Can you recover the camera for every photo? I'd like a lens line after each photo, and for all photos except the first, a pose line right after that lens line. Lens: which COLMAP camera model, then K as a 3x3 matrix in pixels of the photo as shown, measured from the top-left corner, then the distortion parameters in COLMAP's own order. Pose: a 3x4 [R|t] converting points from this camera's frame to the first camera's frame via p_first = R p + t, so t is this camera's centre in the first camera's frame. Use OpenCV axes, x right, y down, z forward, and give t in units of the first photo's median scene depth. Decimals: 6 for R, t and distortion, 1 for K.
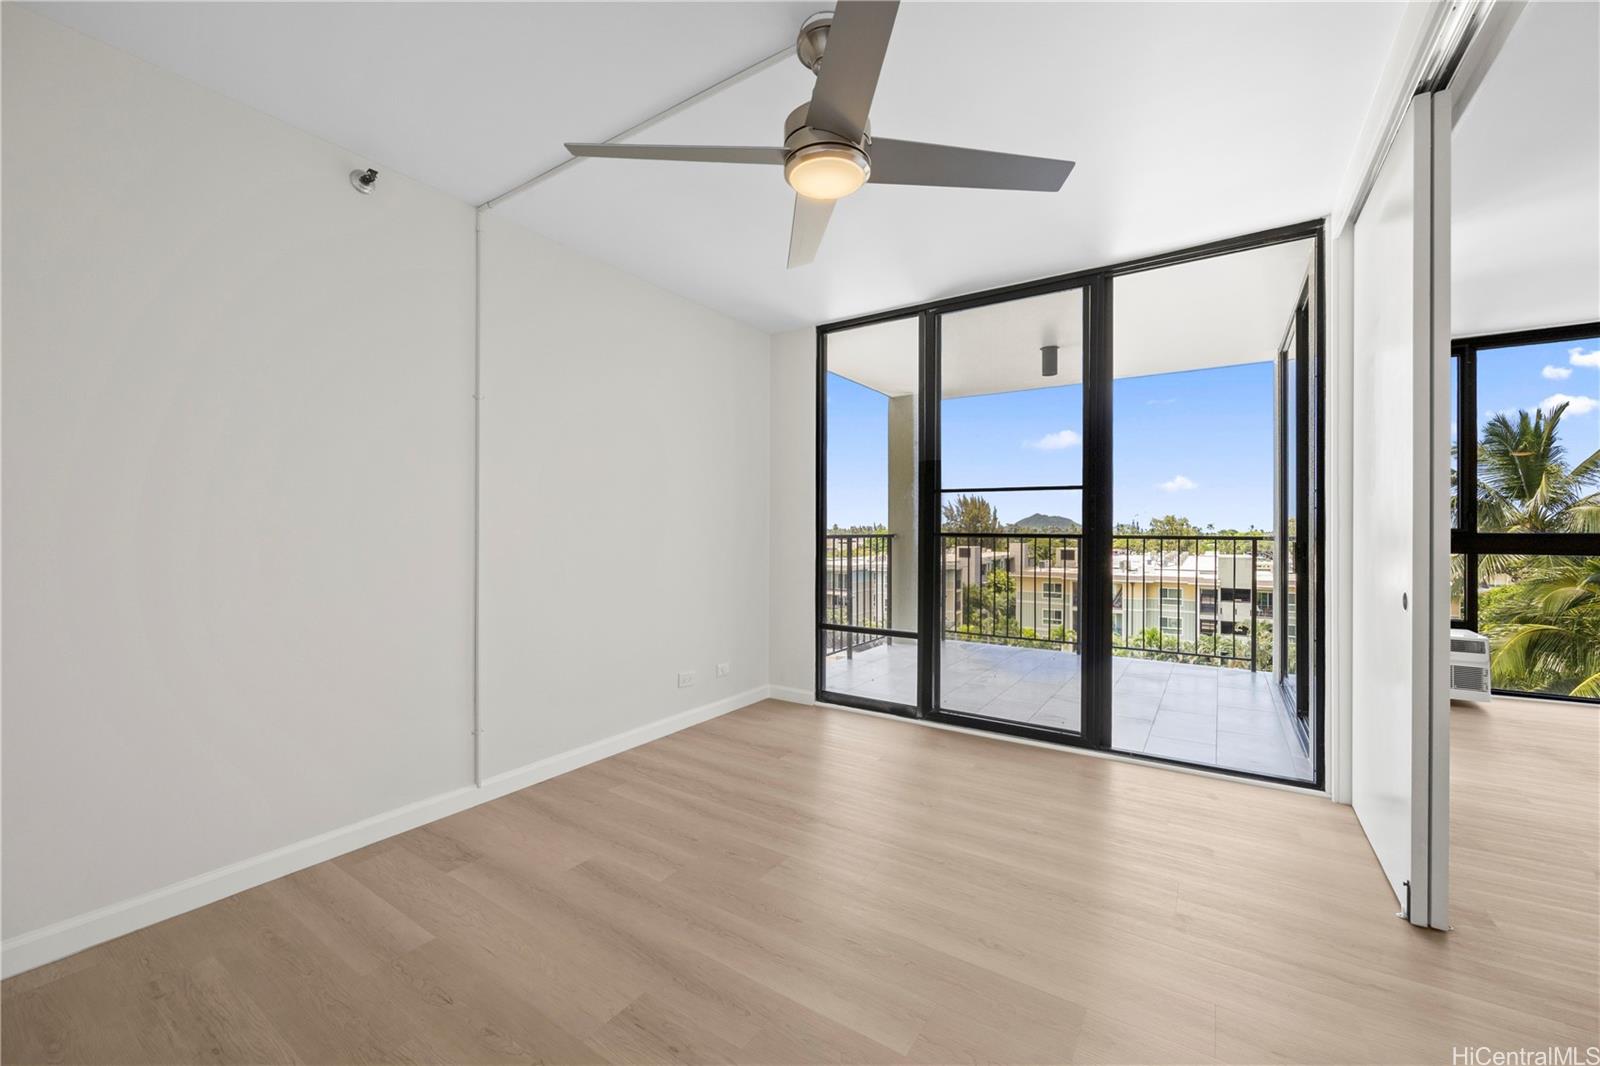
lens RADIAL K [[640.3, 0, 802.9], [0, 640.3, 536.9], [0, 0, 1]] dist [0.000165, 0.000044]
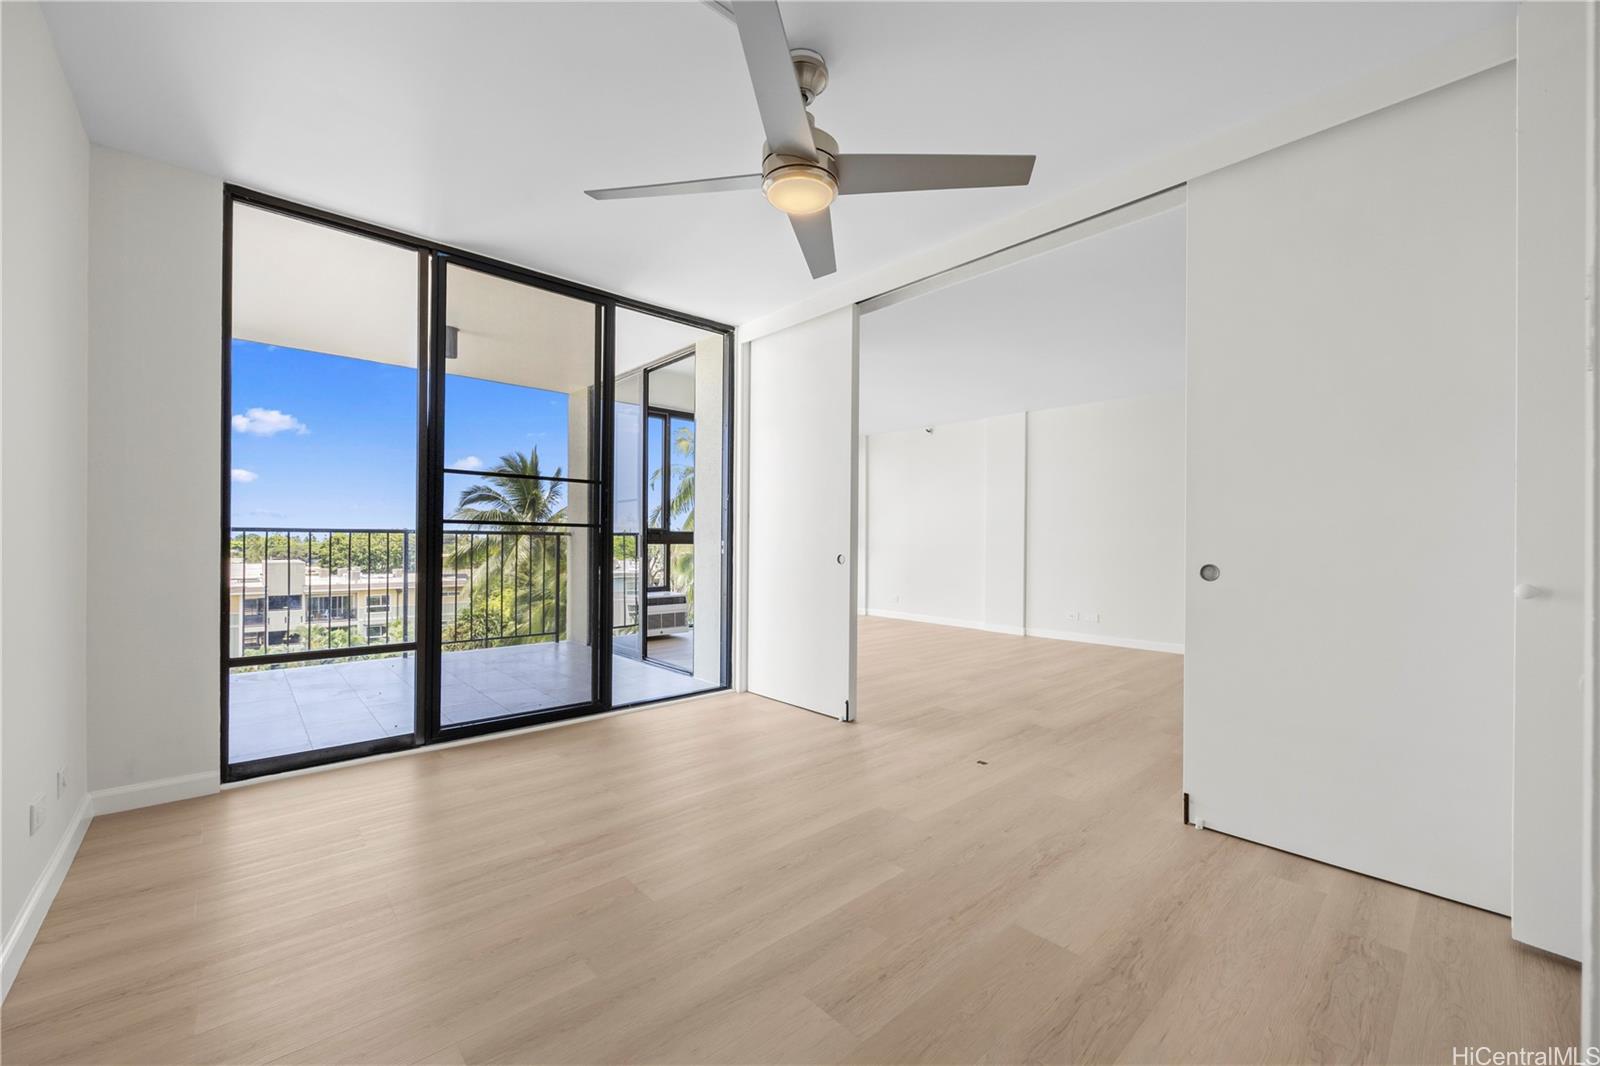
lens RADIAL K [[639.0, 0, 790.6], [0, 639.0, 547.8], [0, 0, 1]] dist [-0.002663, -0.000187]
pose [[0.237640, -0.009437, 0.971307, -0.488668], [0.003108, 0.999955, 0.008955, 0.025017], [-0.971348, 0.000891, 0.237659, 0.342415]]
